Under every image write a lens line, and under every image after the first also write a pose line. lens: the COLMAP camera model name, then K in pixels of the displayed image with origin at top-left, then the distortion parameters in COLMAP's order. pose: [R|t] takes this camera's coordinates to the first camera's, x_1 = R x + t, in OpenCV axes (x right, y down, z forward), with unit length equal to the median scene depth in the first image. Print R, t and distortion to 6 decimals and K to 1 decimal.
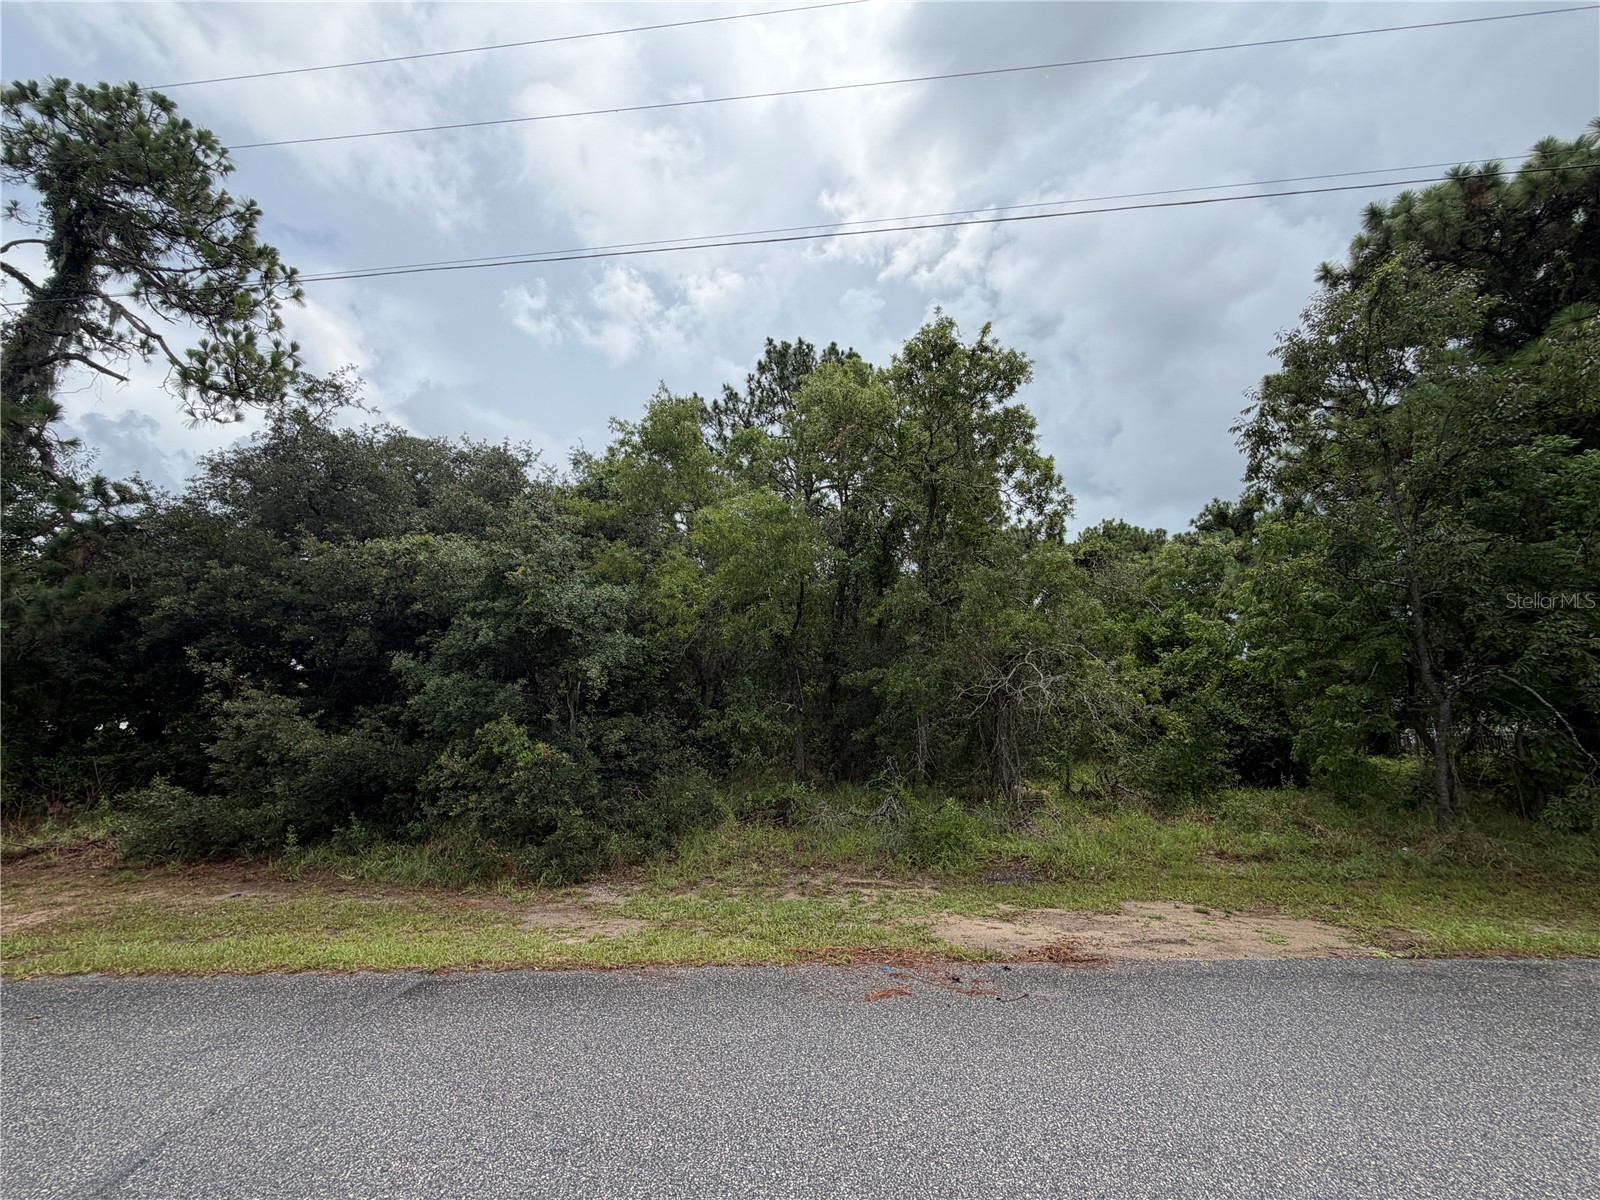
lens RADIAL K [[643.3, 0, 800.0], [0, 643.3, 600.0], [0, 0, 1]] dist [-0.000006, -0.000140]
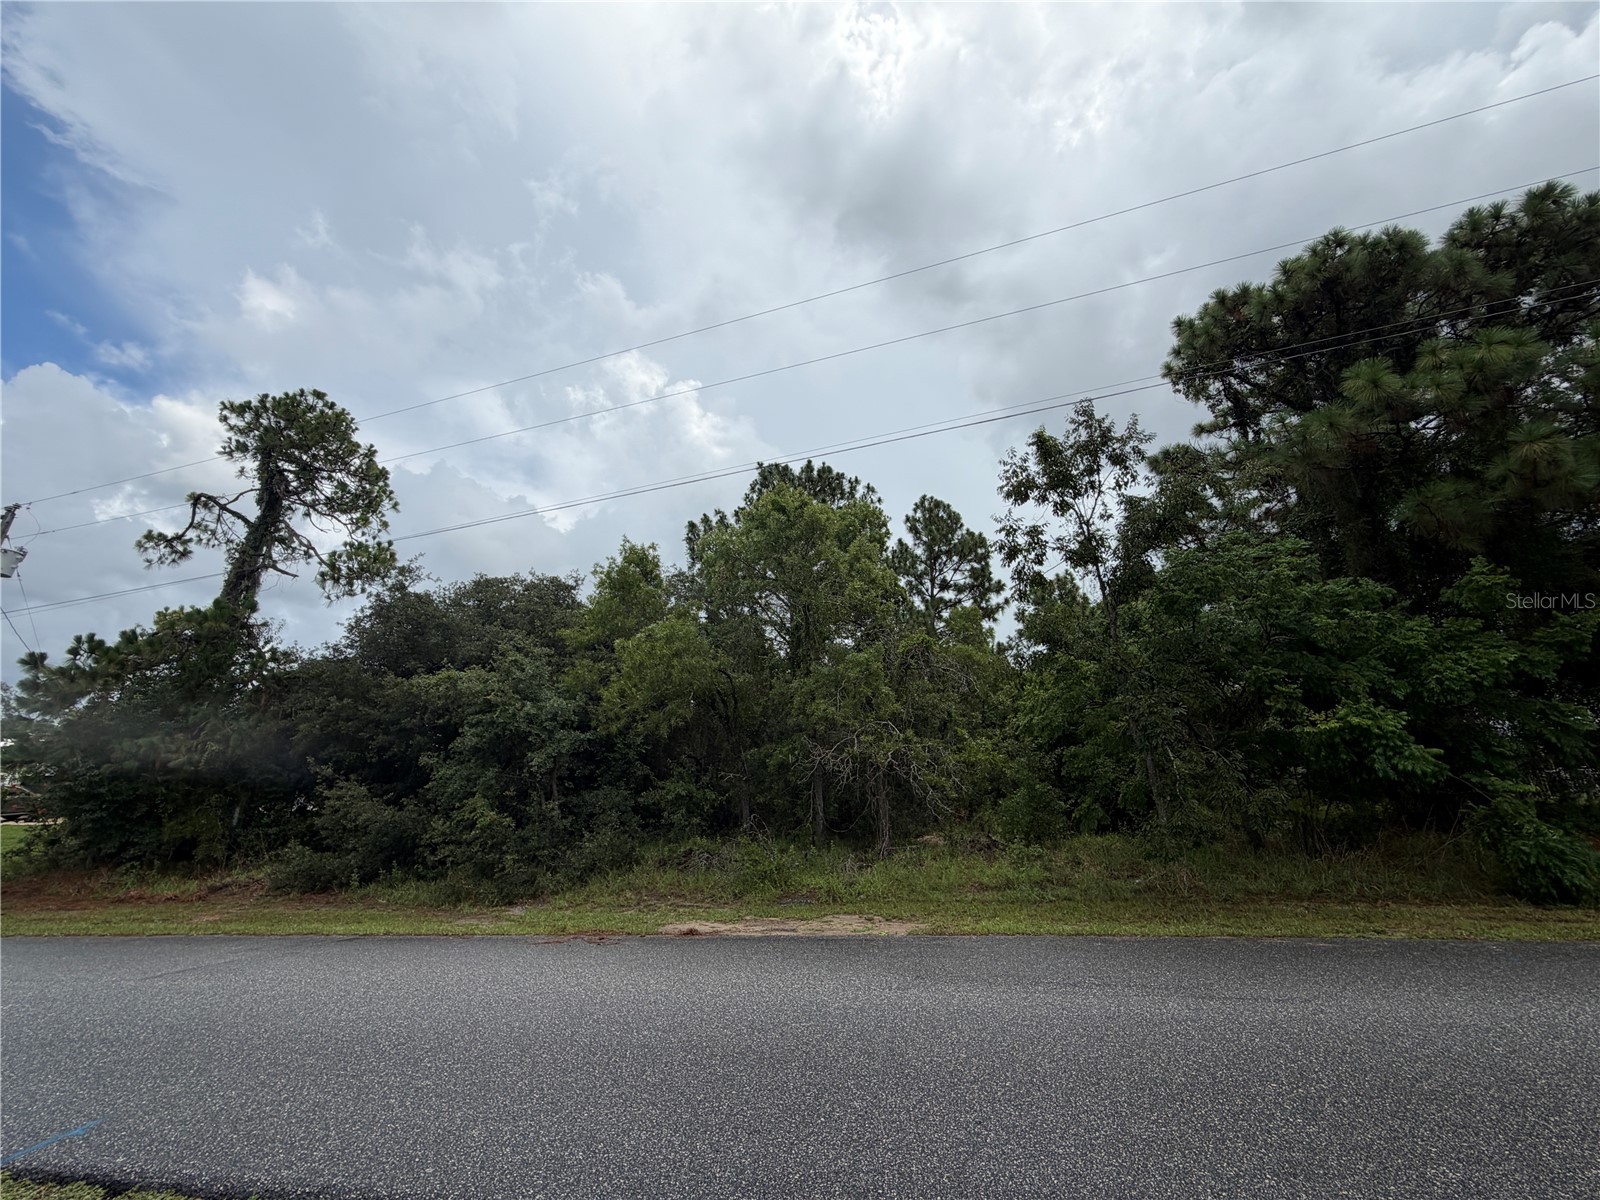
lens RADIAL K [[643.3, 0, 800.0], [0, 643.3, 600.0], [0, 0, 1]] dist [-0.000006, -0.000140]
pose [[0.975837, -0.093346, -0.197557, 0.454299], [0.074958, 0.992299, -0.098606, -0.049218], [0.205240, 0.081415, 0.975320, -0.265219]]
